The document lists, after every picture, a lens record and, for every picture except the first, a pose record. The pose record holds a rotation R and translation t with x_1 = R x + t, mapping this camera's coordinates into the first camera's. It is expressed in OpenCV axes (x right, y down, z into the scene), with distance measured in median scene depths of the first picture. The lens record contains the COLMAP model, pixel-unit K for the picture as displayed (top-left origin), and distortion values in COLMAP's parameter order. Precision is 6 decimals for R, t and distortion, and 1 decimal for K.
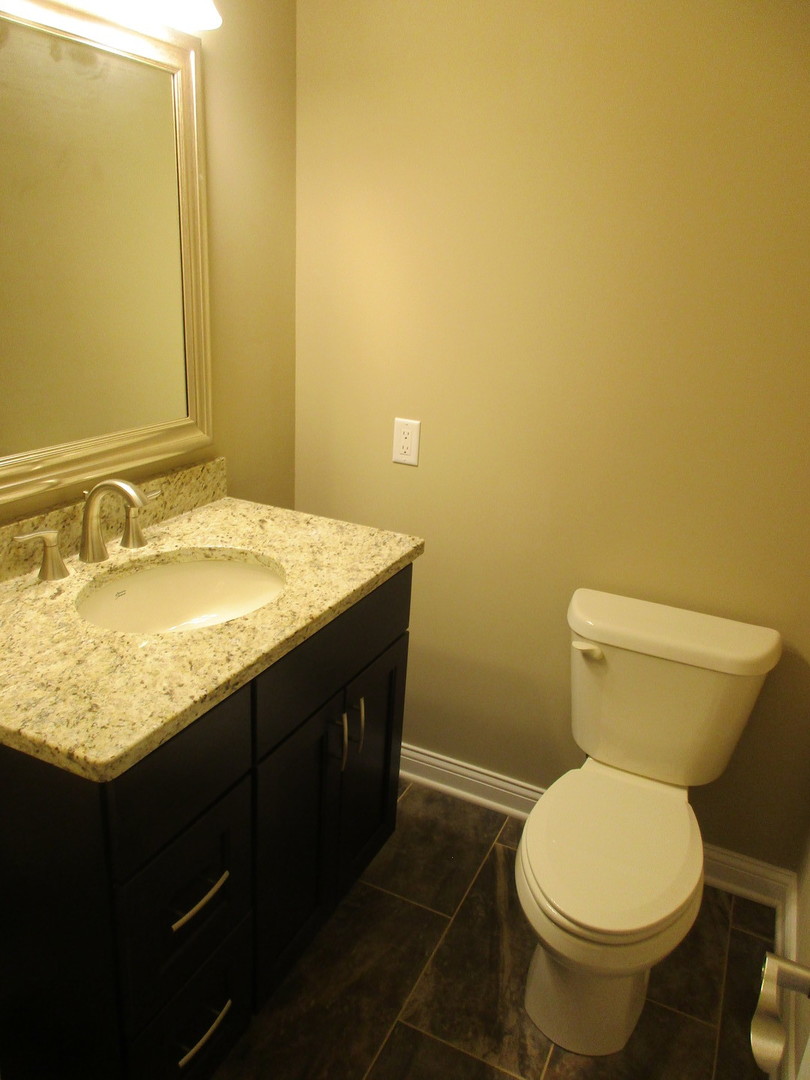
lens RADIAL K [[798.2, 0, 414.9], [0, 798.2, 535.3], [0, 0, 1]] dist [-0.011017, 0.008278]
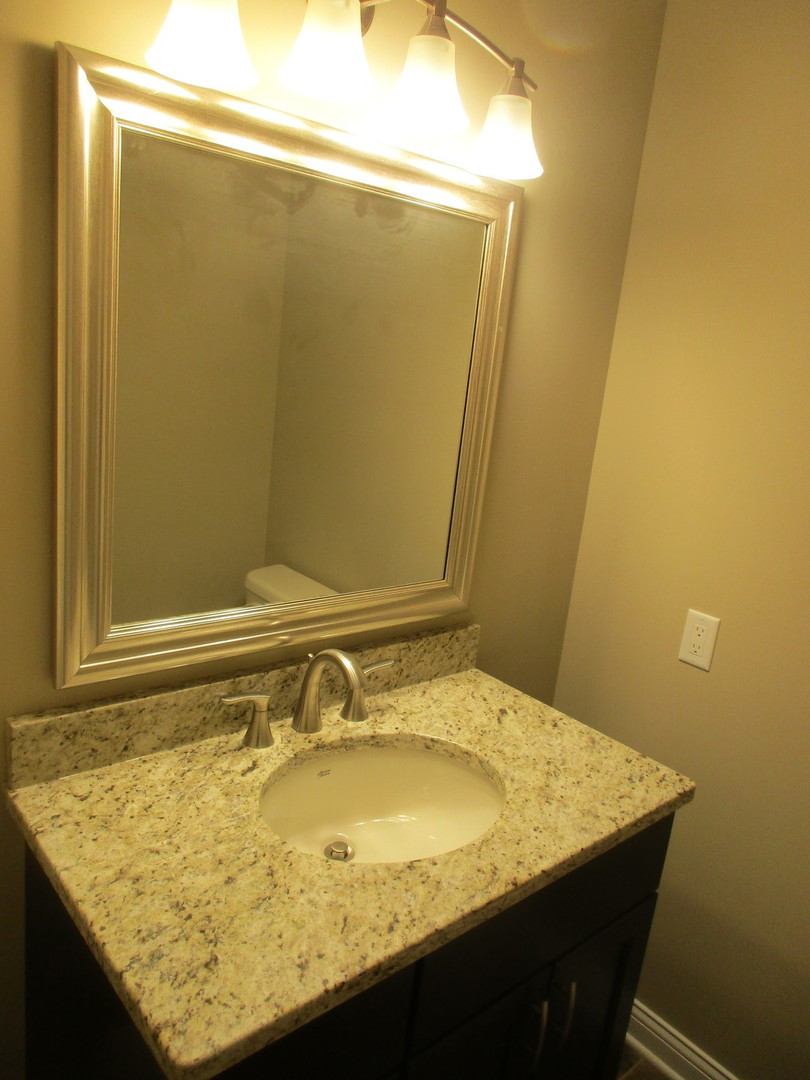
lens RADIAL K [[798.2, 0, 401.2], [0, 798.2, 549.8], [0, 0, 1]] dist [-0.011017, 0.008278]
pose [[0.910136, 0.145145, -0.388054, 0.021694], [-0.191966, 0.977755, -0.084522, -0.113981], [0.367154, 0.151420, 0.917753, 0.171221]]
